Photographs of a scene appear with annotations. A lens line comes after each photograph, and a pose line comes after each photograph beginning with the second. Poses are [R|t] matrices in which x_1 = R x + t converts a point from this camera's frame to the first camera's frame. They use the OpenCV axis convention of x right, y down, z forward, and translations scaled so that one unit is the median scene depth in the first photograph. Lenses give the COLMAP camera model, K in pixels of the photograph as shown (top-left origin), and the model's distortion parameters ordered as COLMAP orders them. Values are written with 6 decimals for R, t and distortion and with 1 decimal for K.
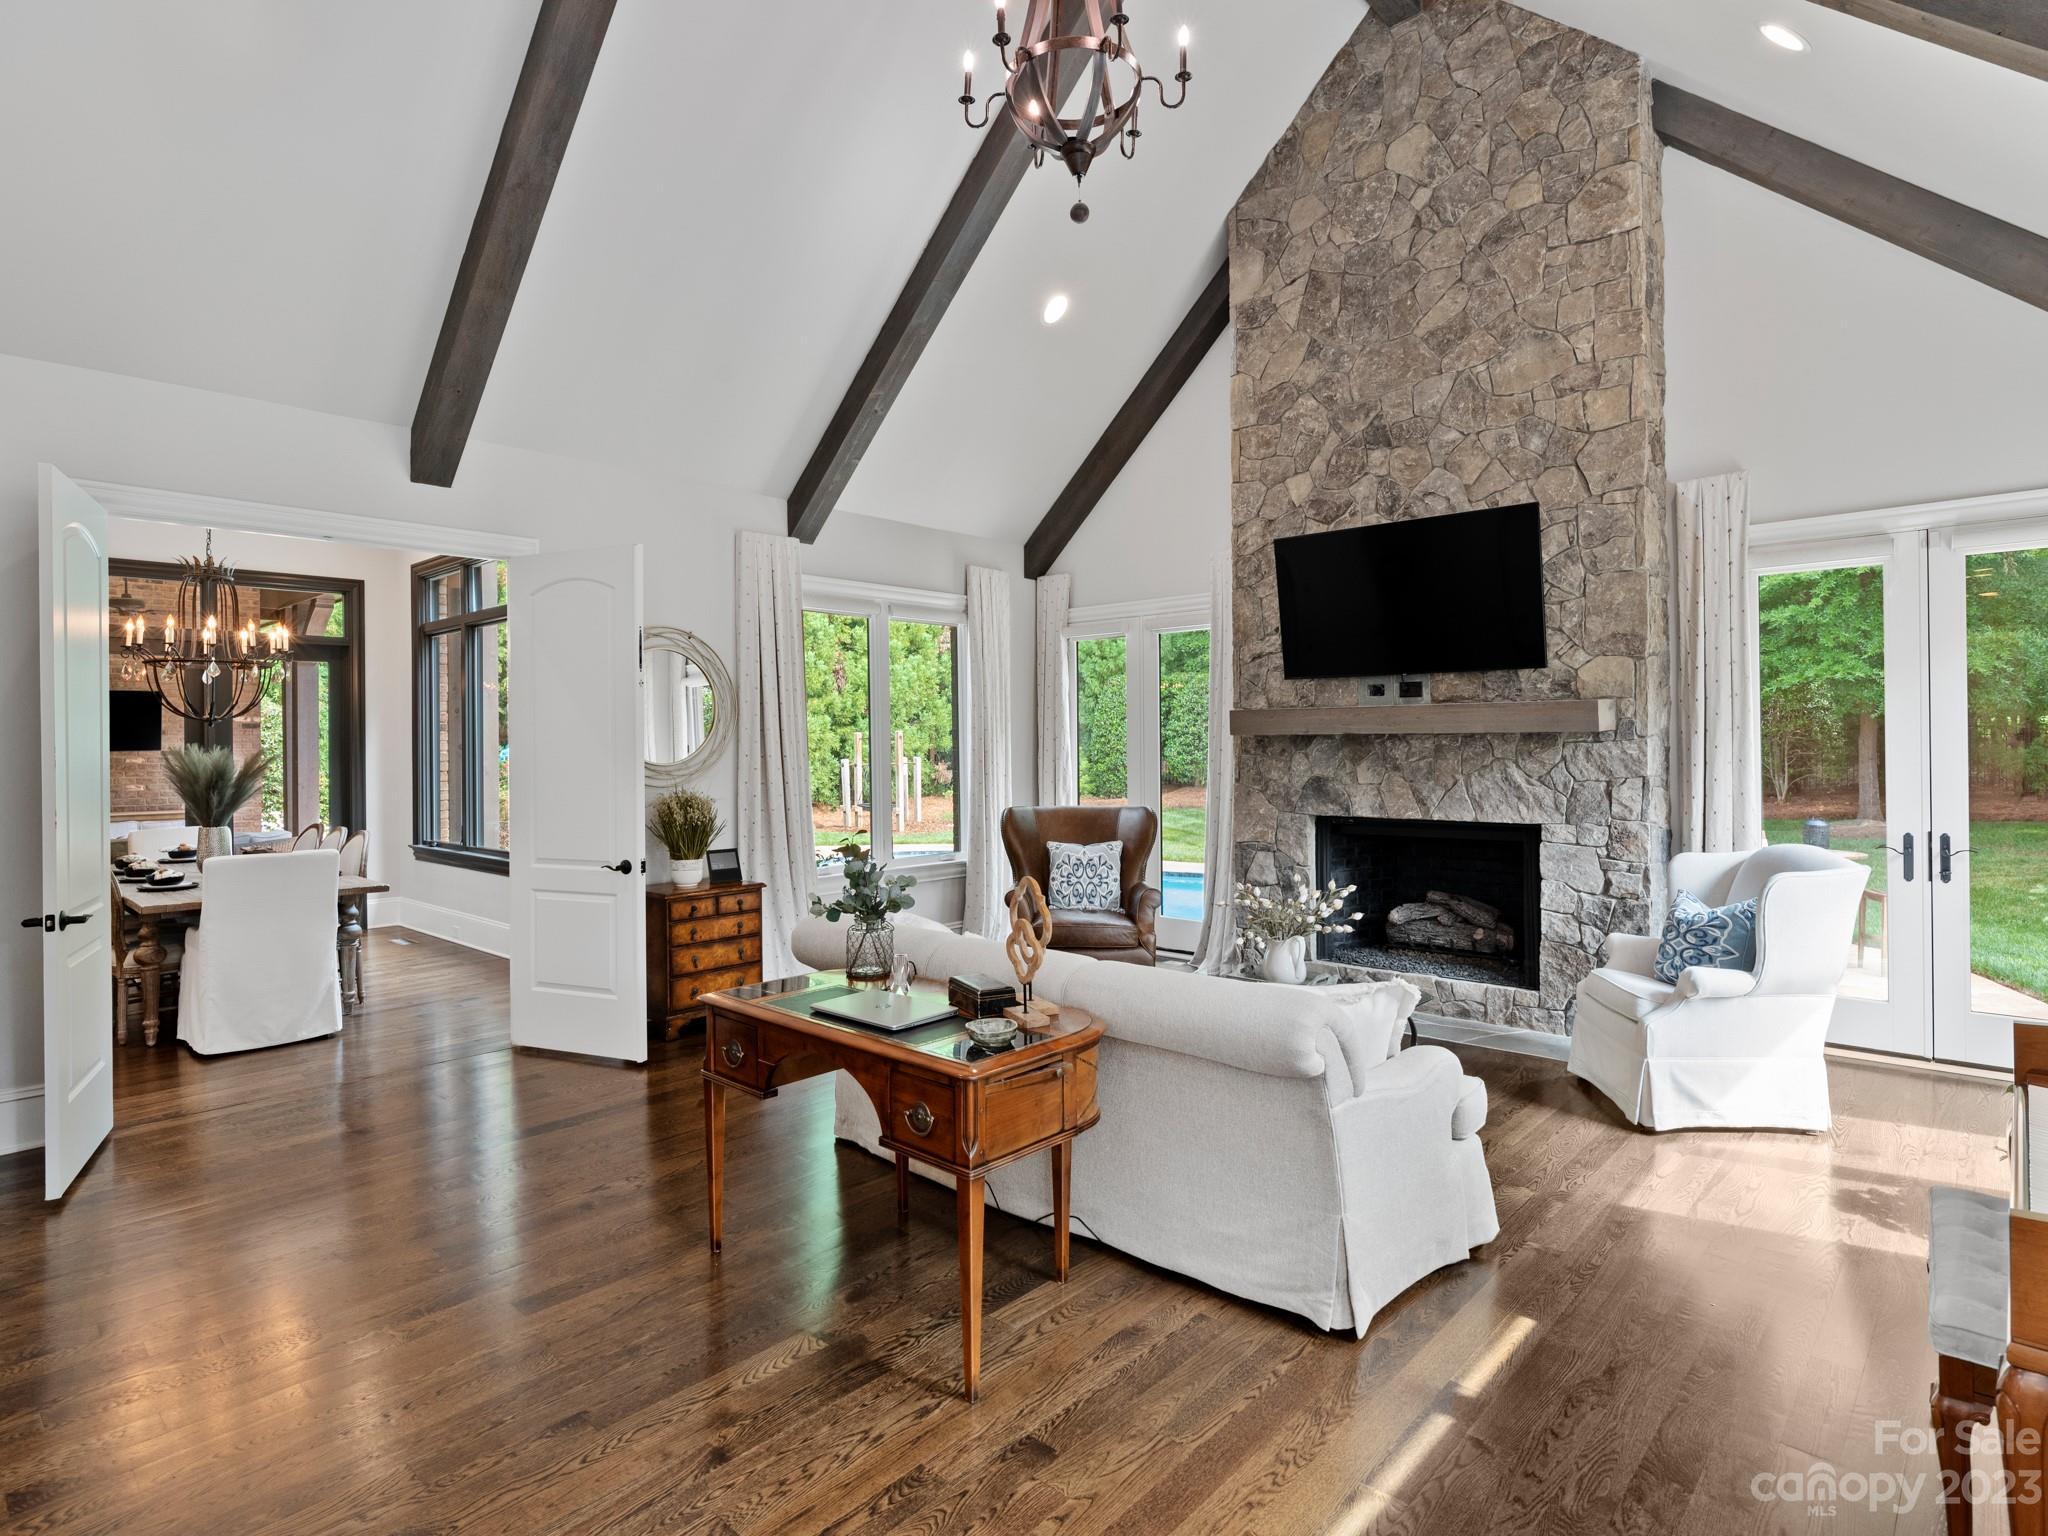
lens RADIAL K [[1109.5, 0, 1024.8], [0, 1109.5, 769.2], [0, 0, 1]] dist [0.004126, -0.000857]
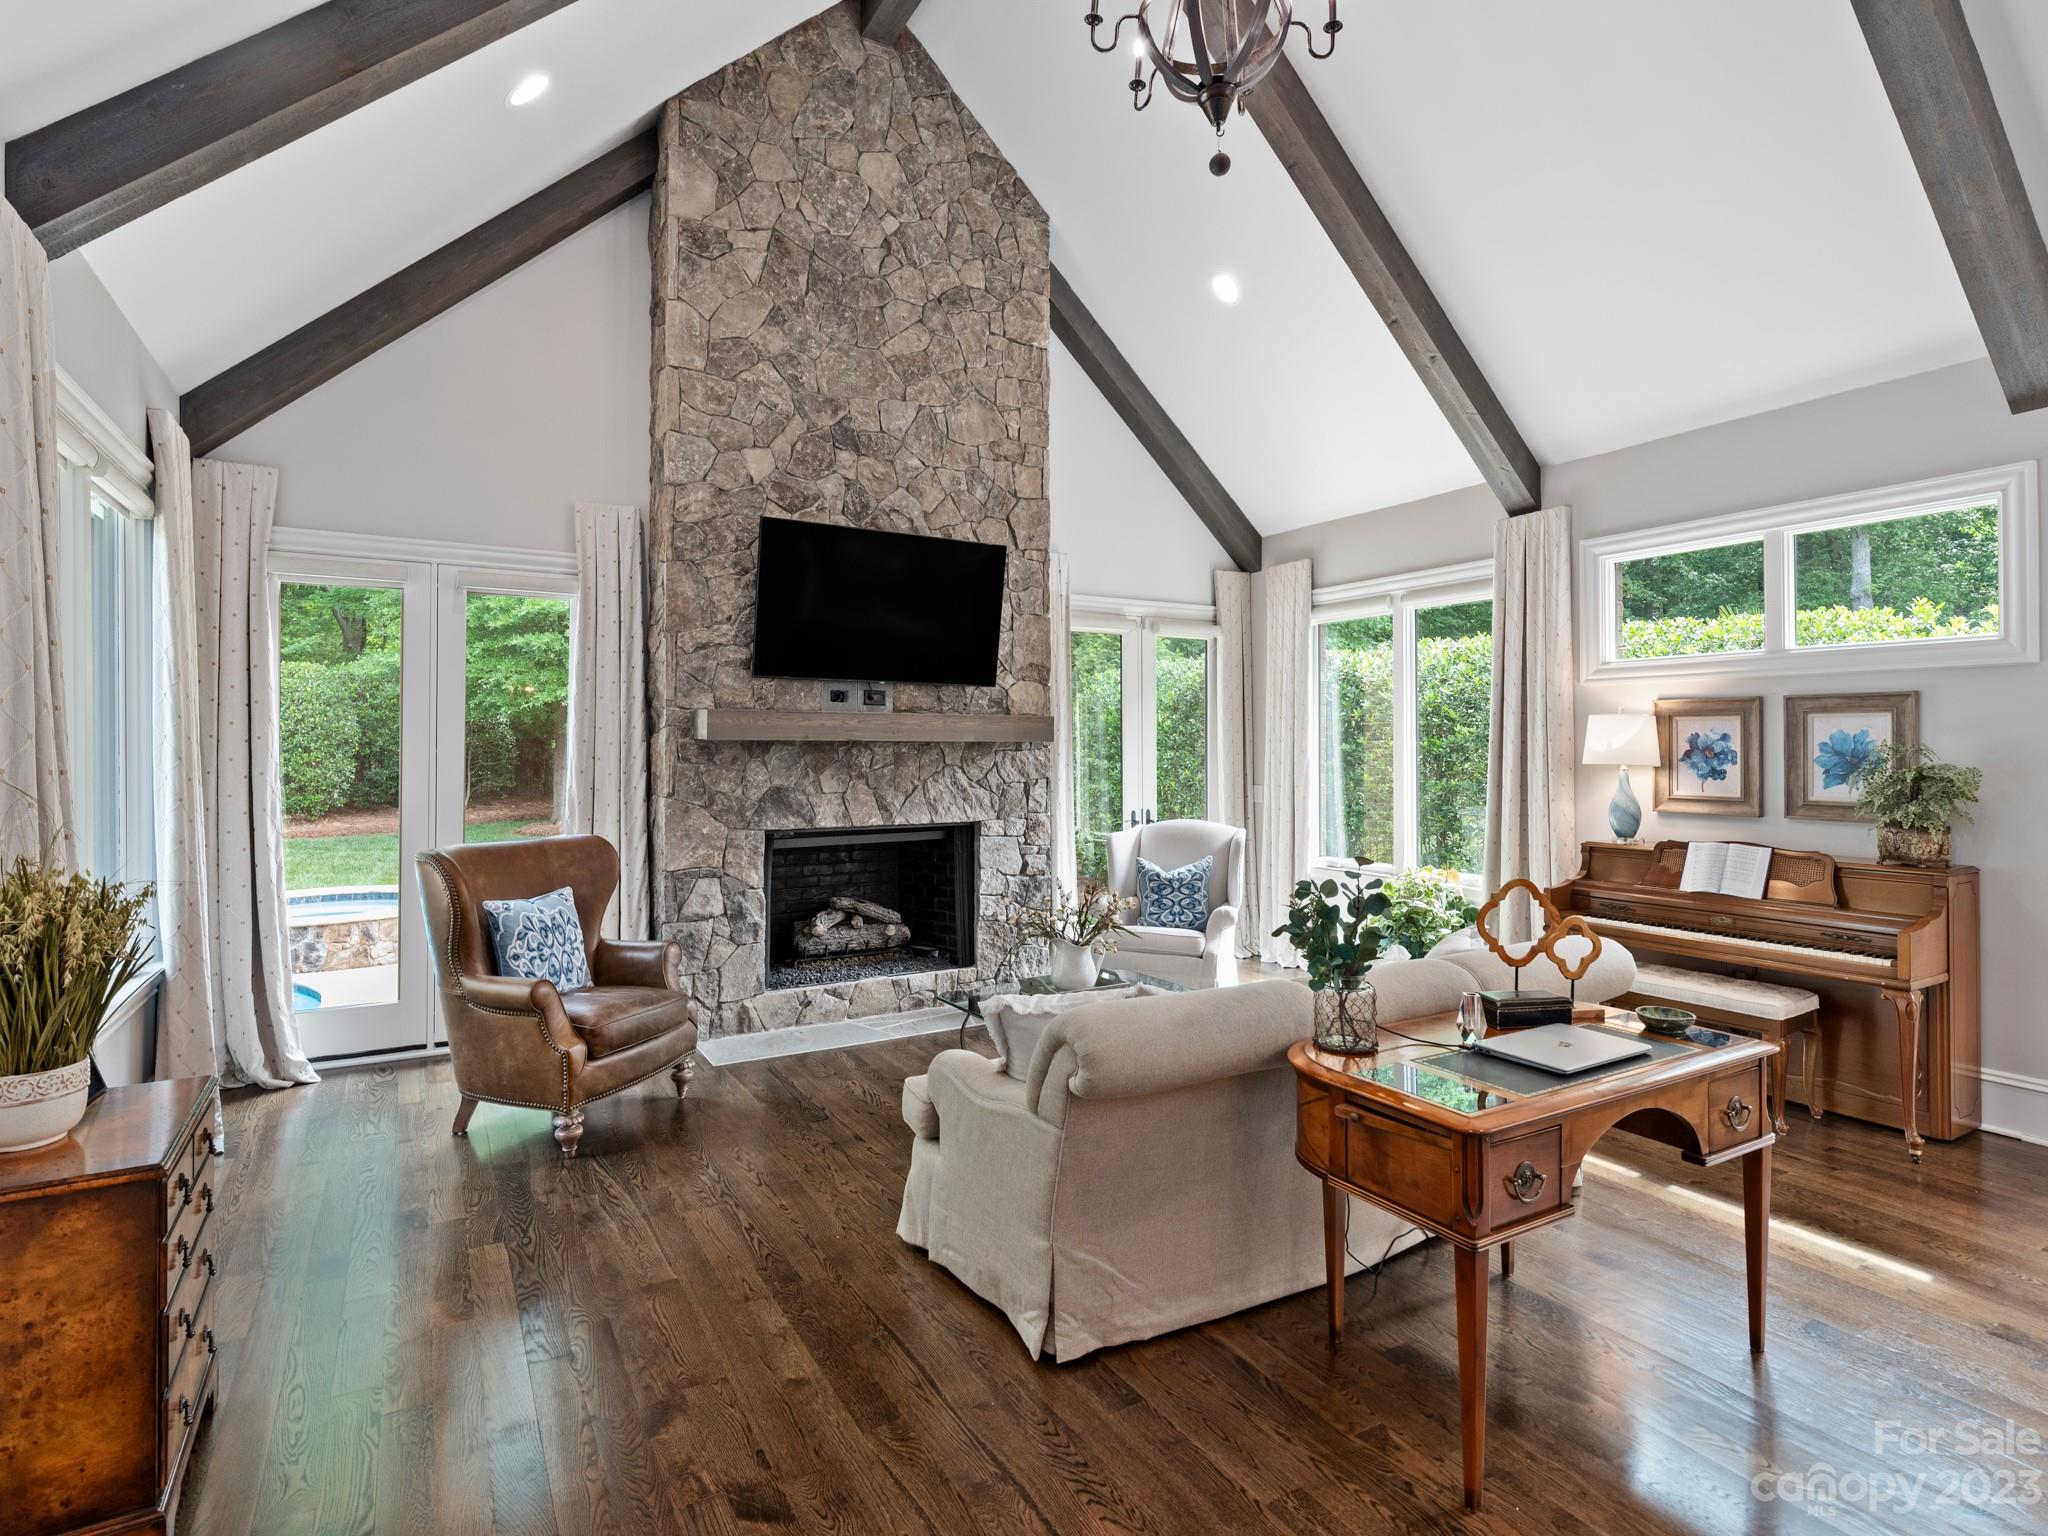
lens RADIAL K [[1041.5, 0, 1026.0], [0, 1041.5, 752.5], [0, 0, 1]] dist [0.005229, 0.002022]
pose [[0.282096, 0.004449, 0.959376, -0.524804], [0.019951, 0.999746, -0.010503, -0.009025], [-0.959179, 0.022103, 0.281936, 0.600414]]
